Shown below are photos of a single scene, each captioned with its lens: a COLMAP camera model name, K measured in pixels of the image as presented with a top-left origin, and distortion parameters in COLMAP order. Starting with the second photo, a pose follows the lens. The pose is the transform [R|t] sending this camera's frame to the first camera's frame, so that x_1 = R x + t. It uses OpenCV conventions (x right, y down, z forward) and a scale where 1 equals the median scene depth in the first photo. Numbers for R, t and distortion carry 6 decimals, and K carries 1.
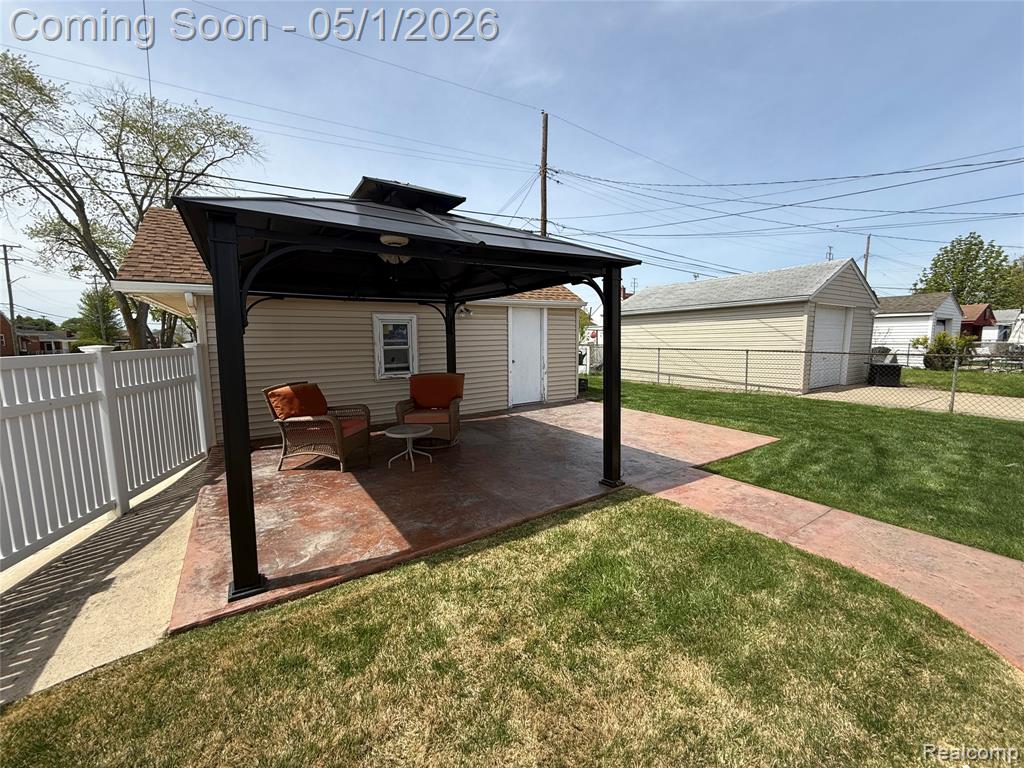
lens RADIAL K [[407.9, 0, 509.7], [0, 407.9, 385.4], [0, 0, 1]] dist [-0.001018, 0.000216]
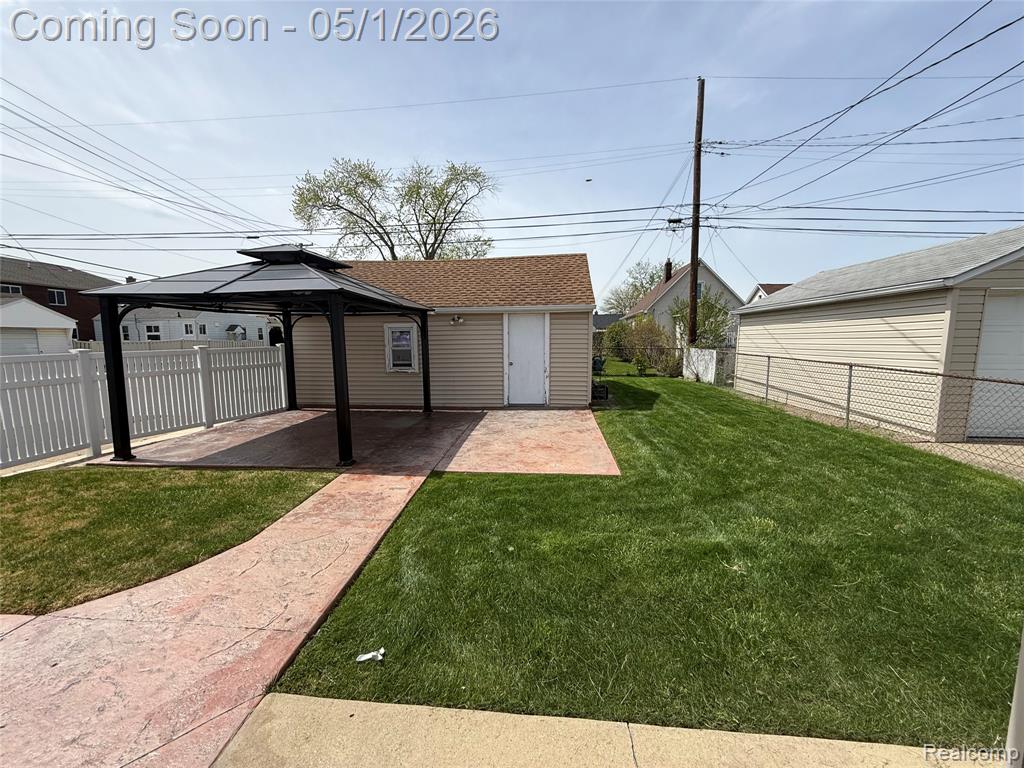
lens RADIAL K [[407.9, 0, 511.1], [0, 407.9, 386.3], [0, 0, 1]] dist [-0.001018, 0.000216]
pose [[0.785838, 0.083839, -0.612723, 1.289772], [-0.075315, 0.996368, 0.039739, -0.080475], [0.613829, 0.014919, 0.789298, 0.286581]]
